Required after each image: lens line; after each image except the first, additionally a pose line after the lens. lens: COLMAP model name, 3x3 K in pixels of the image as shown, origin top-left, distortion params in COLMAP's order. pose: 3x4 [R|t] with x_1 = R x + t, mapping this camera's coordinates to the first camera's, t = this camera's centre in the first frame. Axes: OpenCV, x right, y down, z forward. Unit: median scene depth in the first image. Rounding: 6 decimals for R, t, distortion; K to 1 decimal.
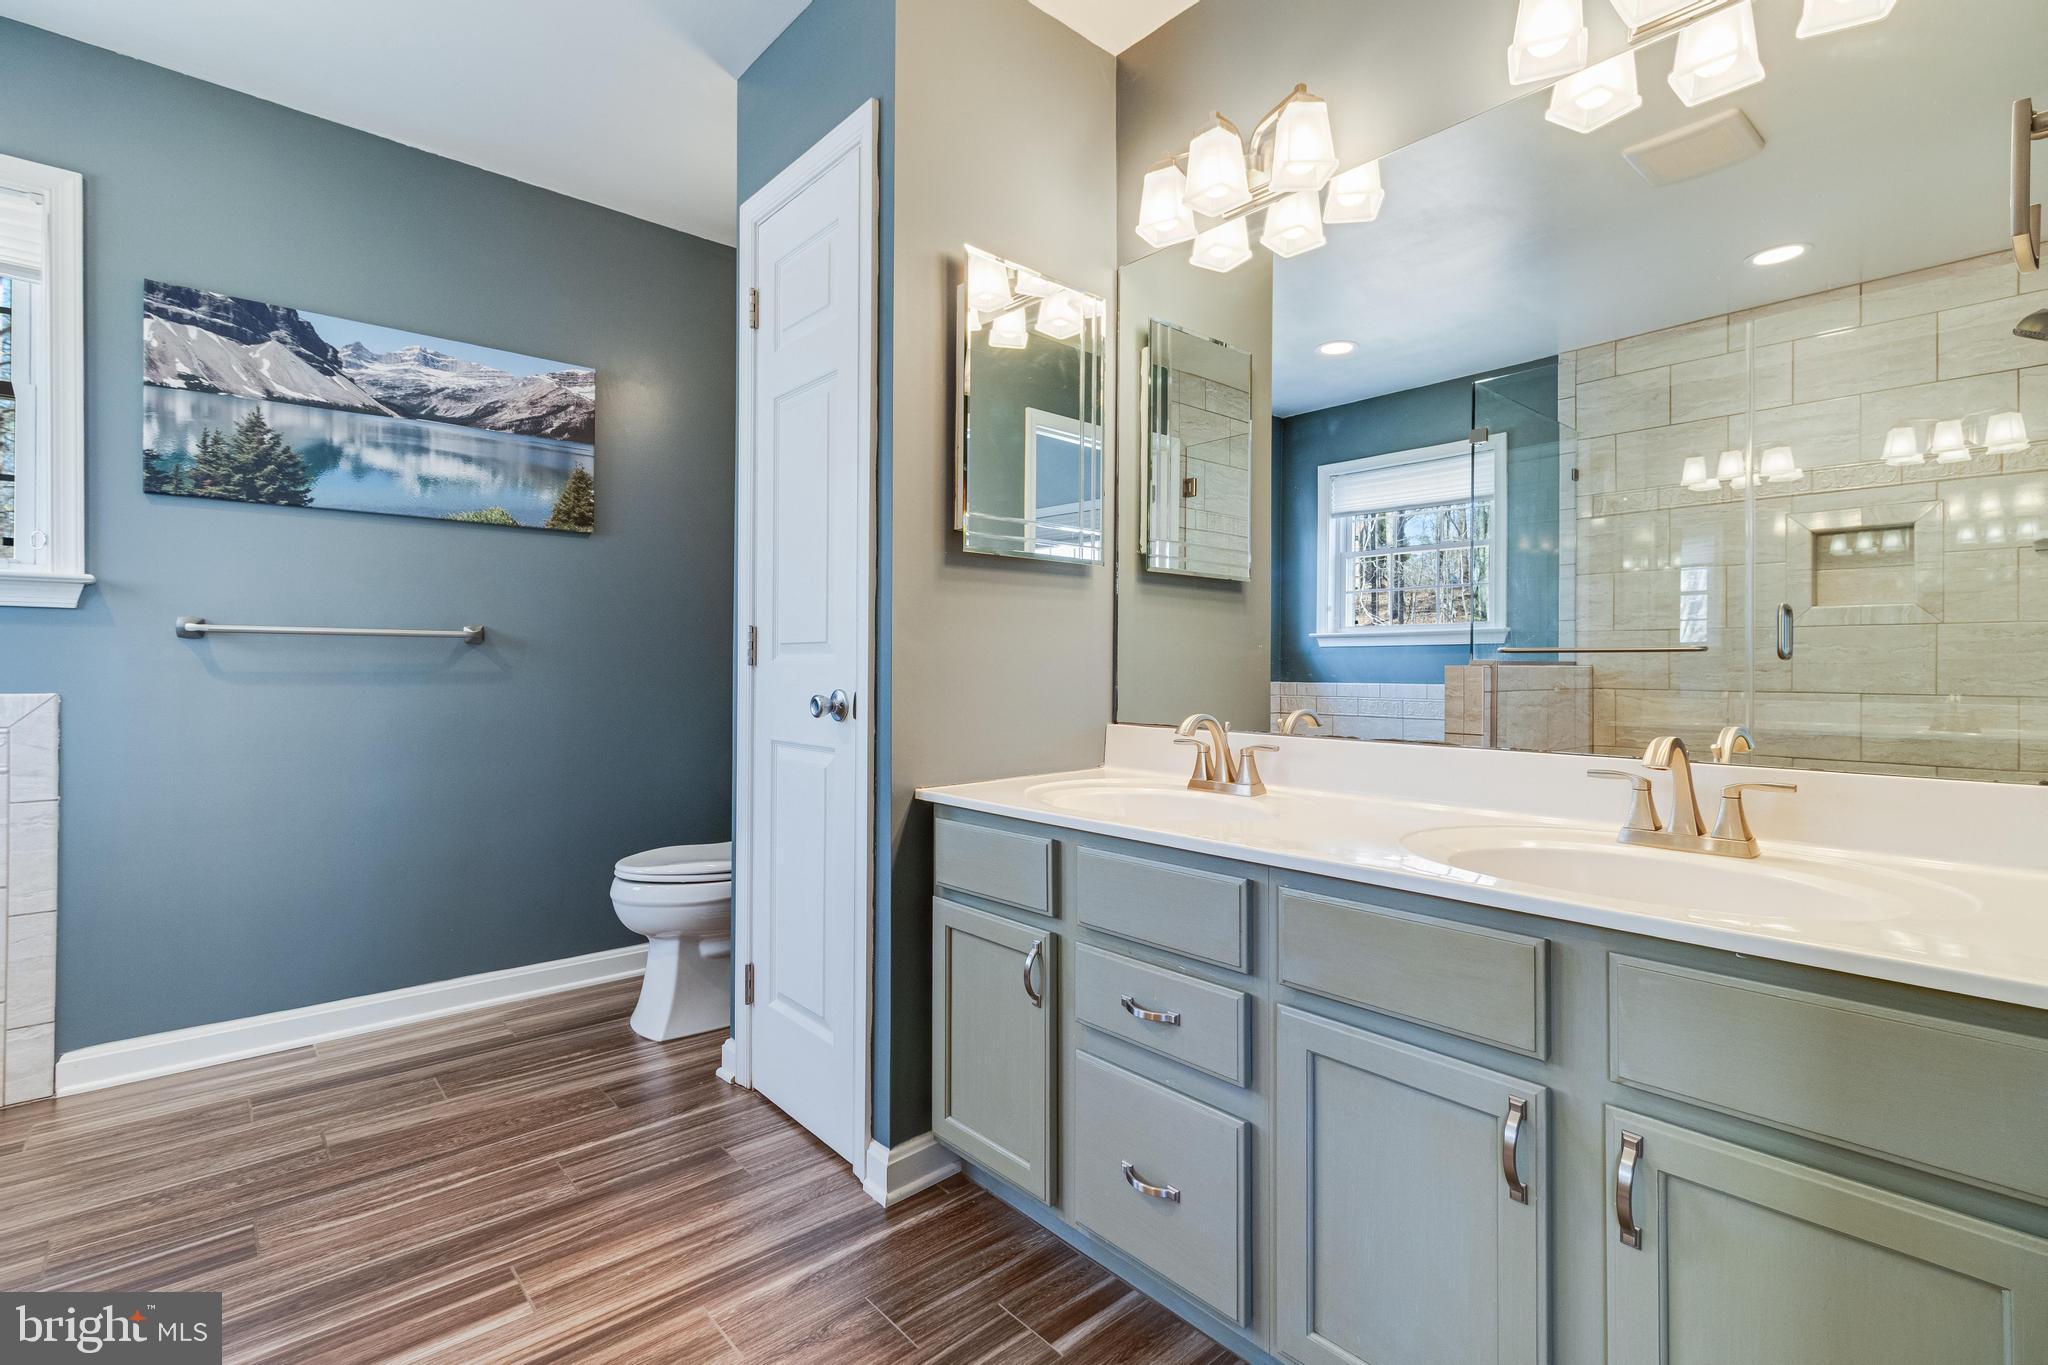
lens RADIAL K [[941.5, 0, 1024.0], [0, 941.5, 658.9], [0, 0, 1]] dist [0.009986, -0.002129]
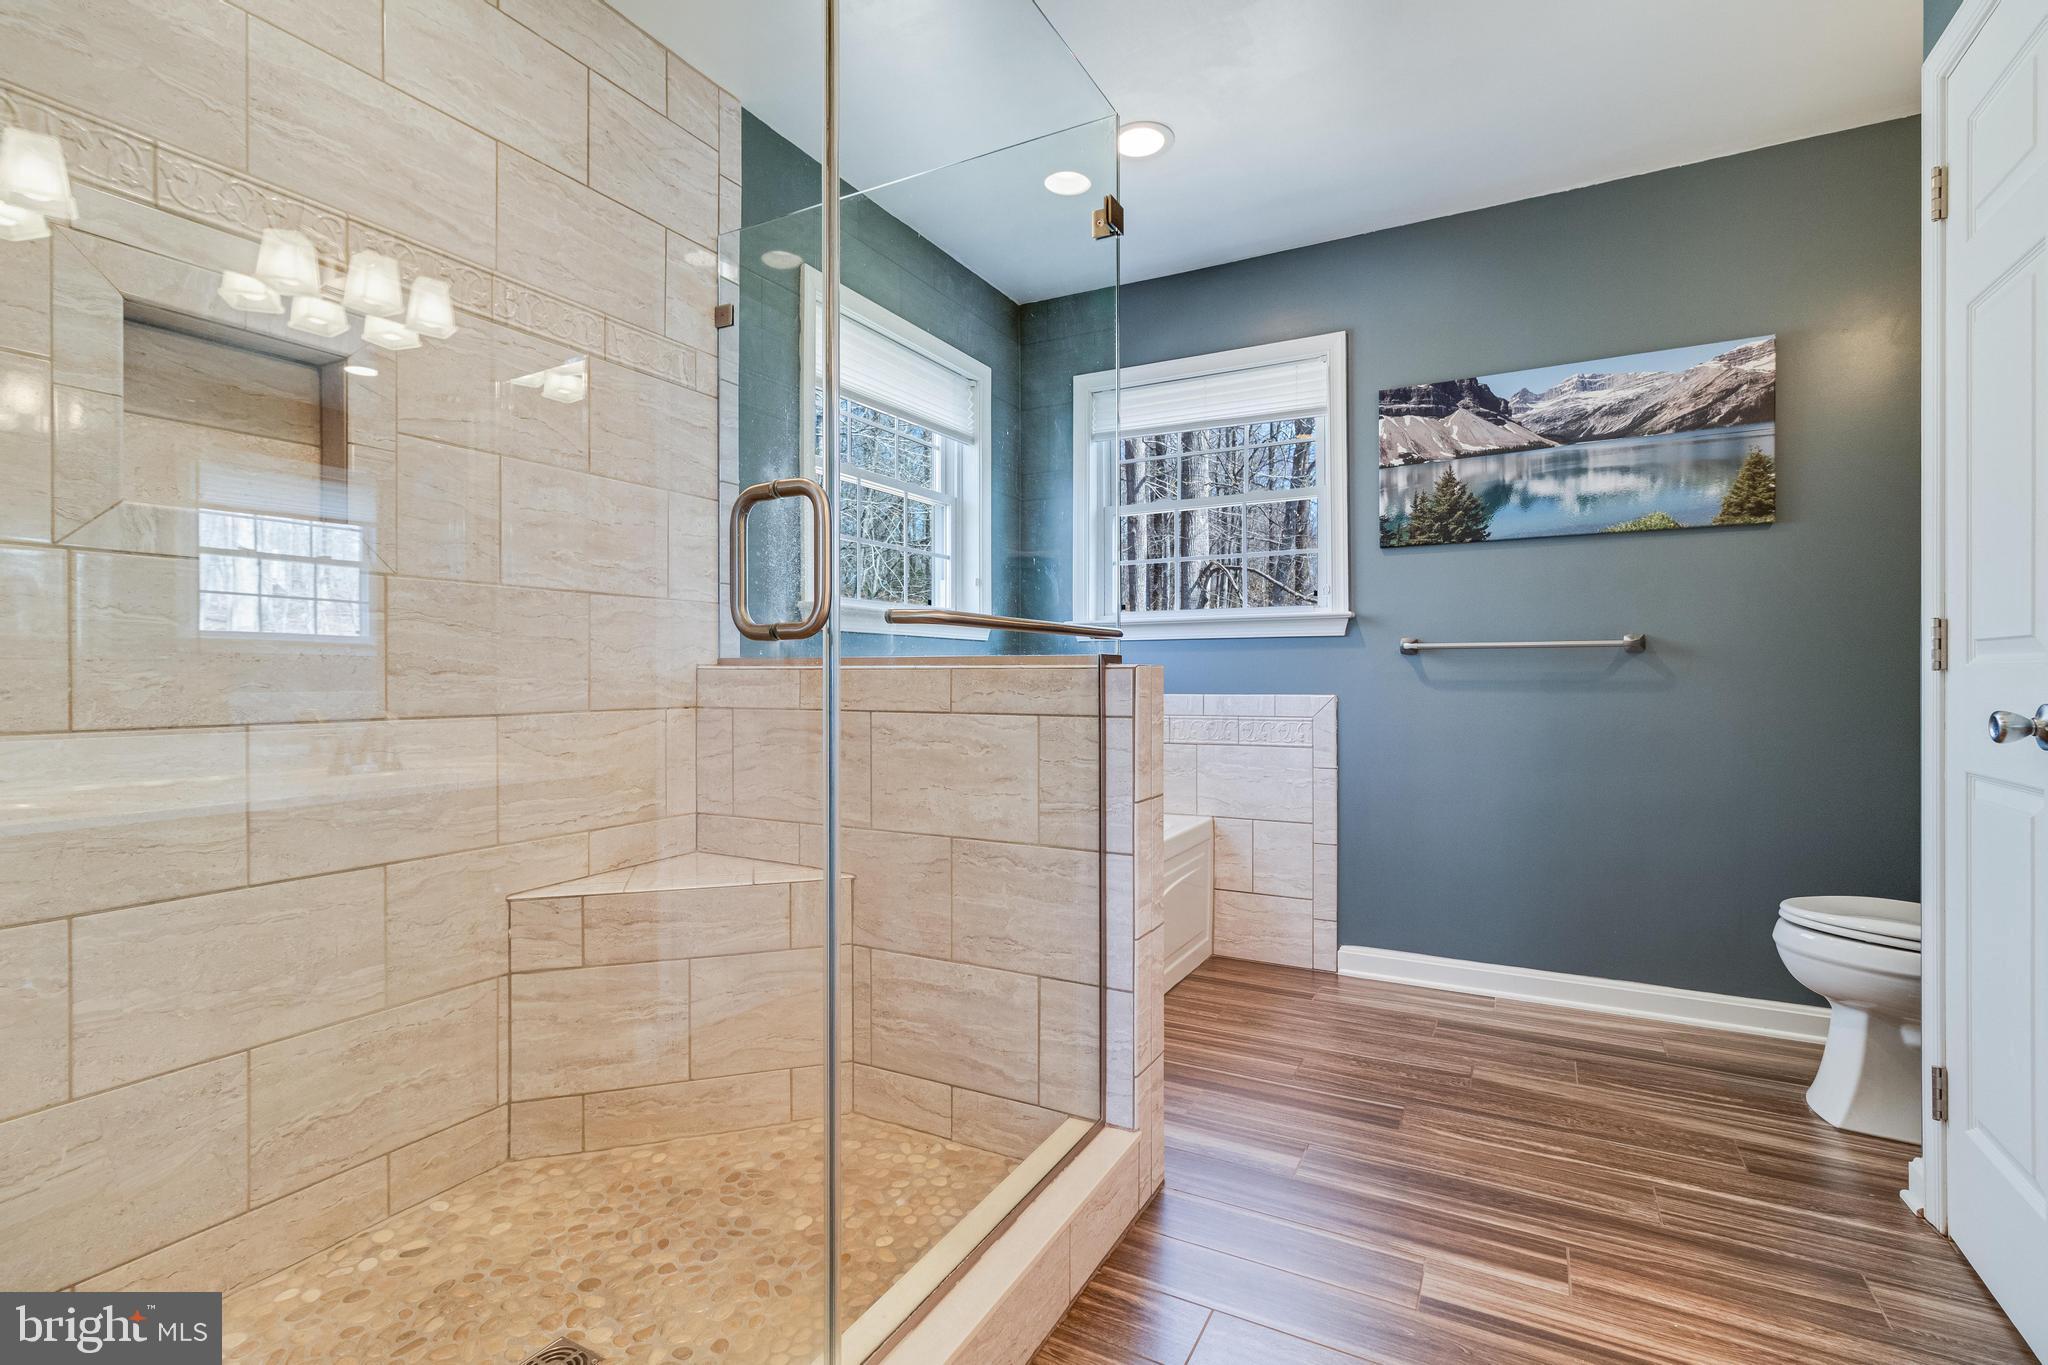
lens RADIAL K [[941.5, 0, 1033.2], [0, 941.5, 674.3], [0, 0, 1]] dist [0.009986, -0.002129]
pose [[0.353625, -0.007424, -0.935358, 0.144135], [0.011492, 0.999928, -0.003592, 0.003788], [0.935317, -0.009479, 0.353685, 0.052554]]
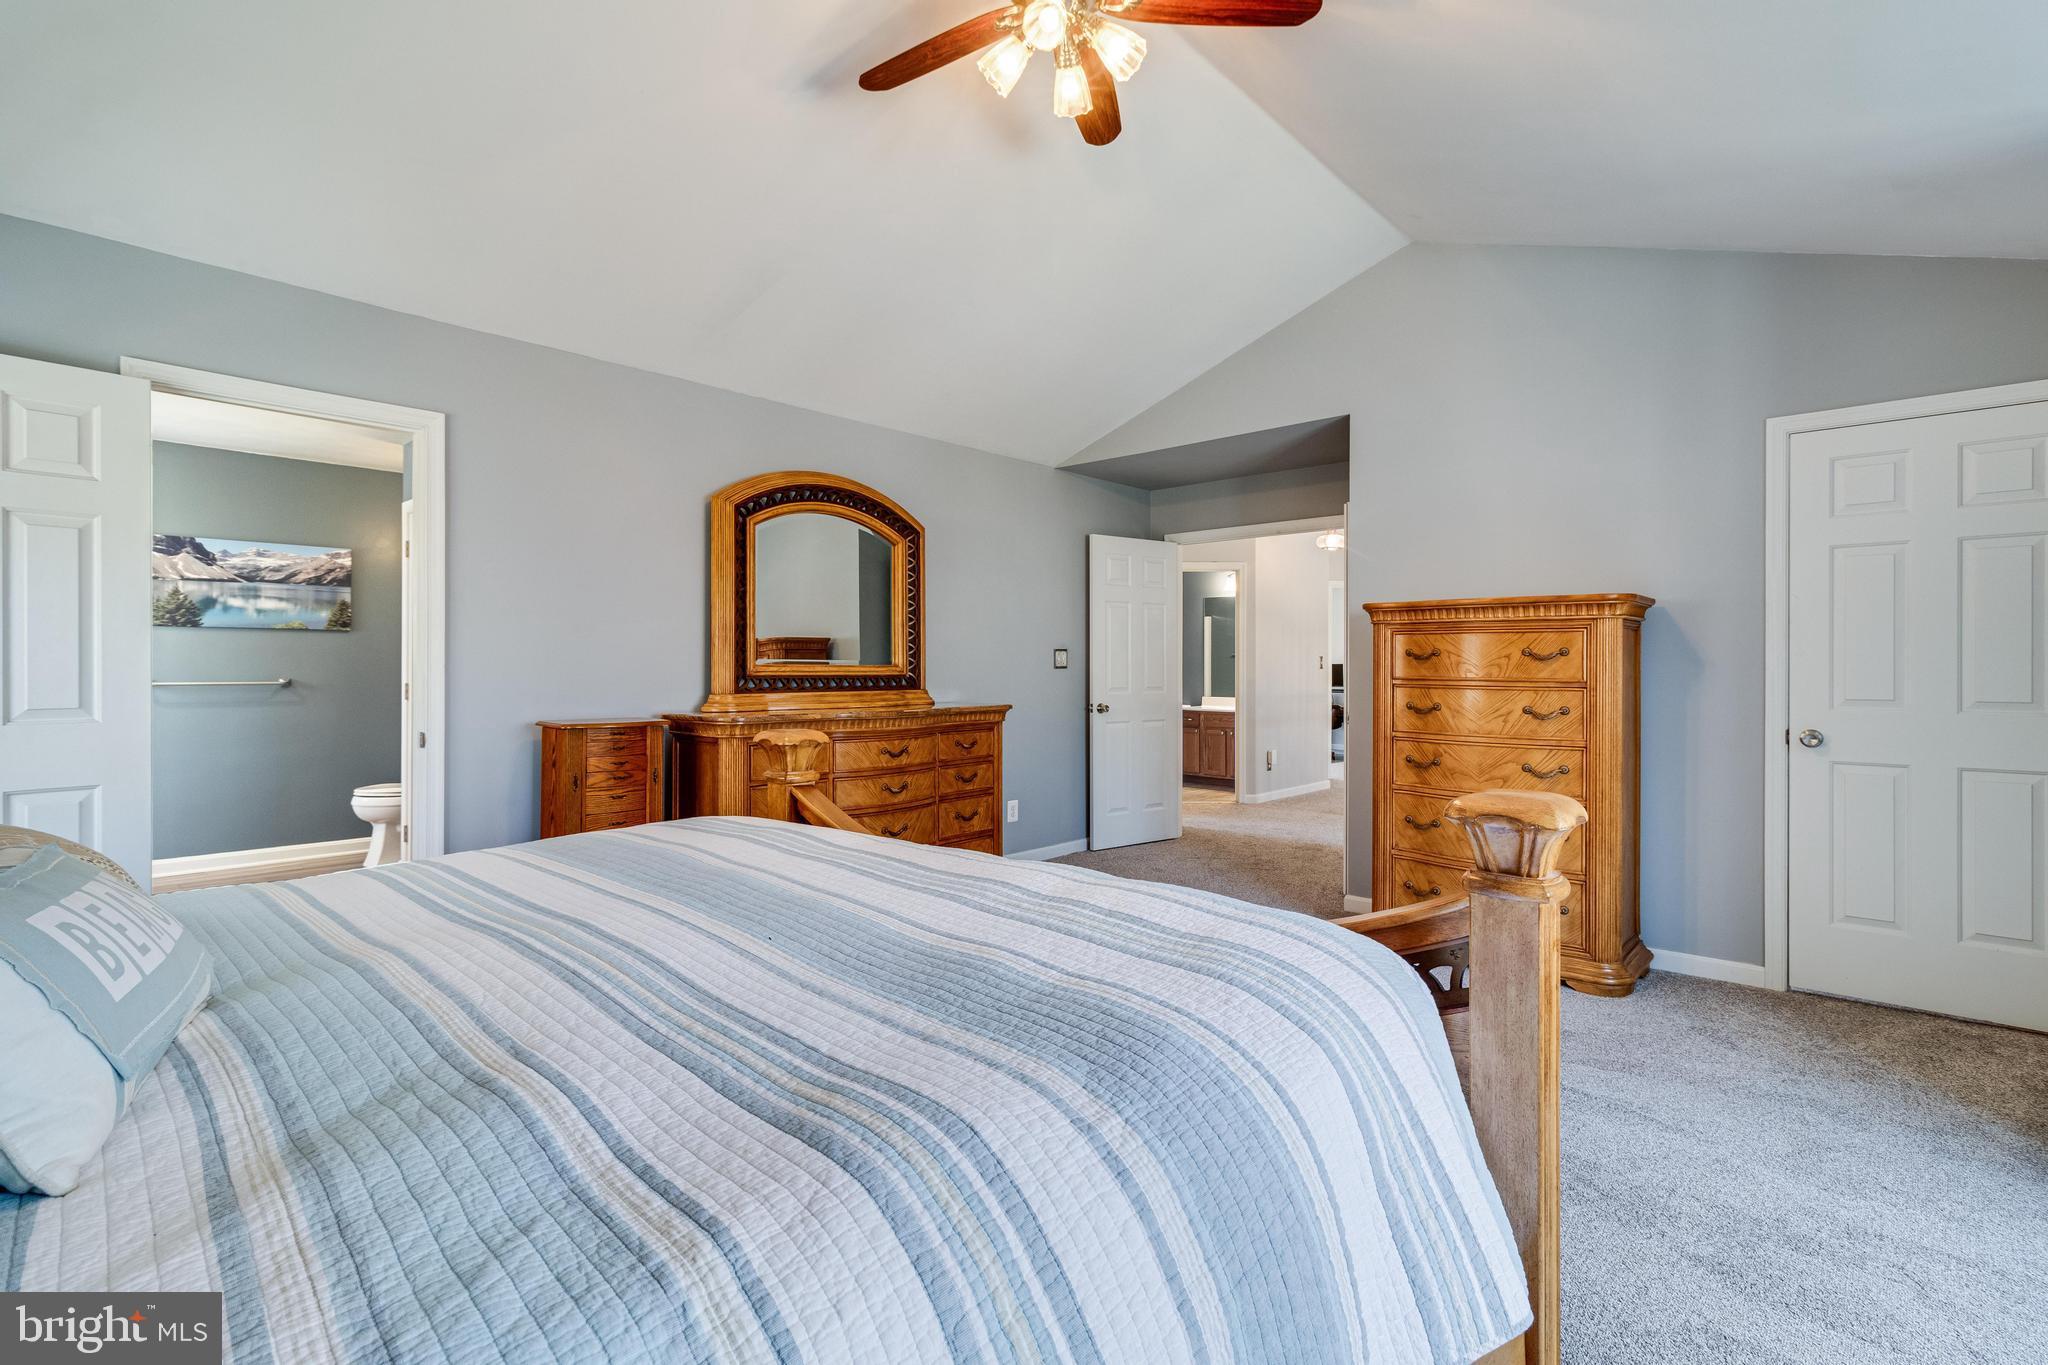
lens RADIAL K [[941.5, 0, 1023.3], [0, 941.5, 669.6], [0, 0, 1]] dist [0.009986, -0.002129]
pose [[0.995579, -0.003021, 0.093878, 0.932647], [0.002387, 0.999974, 0.006864, -0.072496], [-0.093897, -0.006610, 0.995560, -1.363002]]
